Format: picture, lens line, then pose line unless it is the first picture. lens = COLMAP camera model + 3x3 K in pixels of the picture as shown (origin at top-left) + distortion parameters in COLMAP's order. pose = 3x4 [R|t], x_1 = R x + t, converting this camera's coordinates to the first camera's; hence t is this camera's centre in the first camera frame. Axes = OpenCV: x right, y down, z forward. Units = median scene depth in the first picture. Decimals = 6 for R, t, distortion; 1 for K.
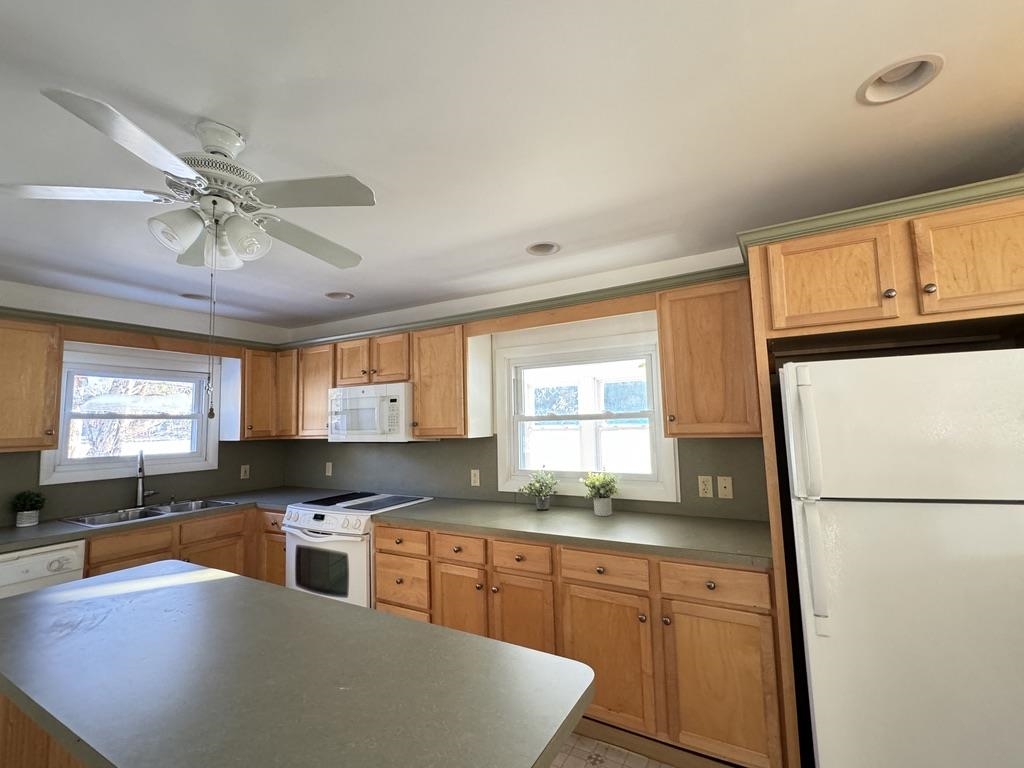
lens RADIAL K [[458.4, 0, 511.2], [0, 458.4, 382.2], [0, 0, 1]] dist [0.002351, 0.000026]
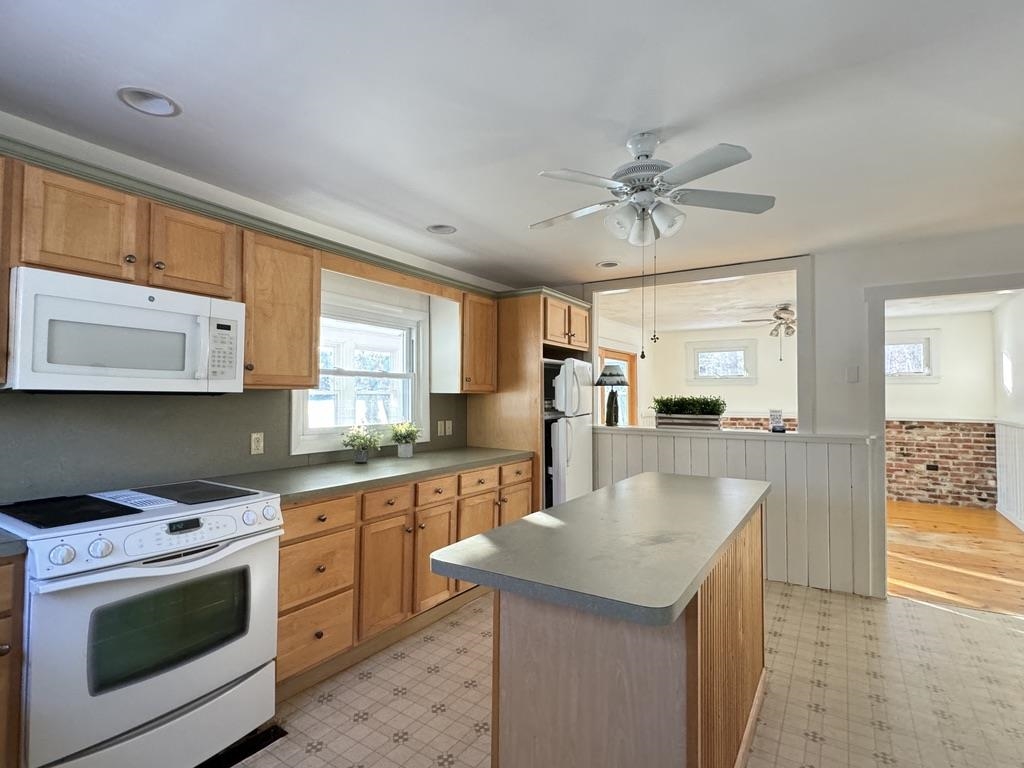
lens RADIAL K [[518.4, 0, 509.4], [0, 518.4, 380.3], [0, 0, 1]] dist [-0.003149, -0.000343]
pose [[0.037551, 0.059040, 0.997549, -1.044383], [-0.094284, 0.994009, -0.055281, 0.127114], [-0.994837, -0.091977, 0.042893, 0.629359]]
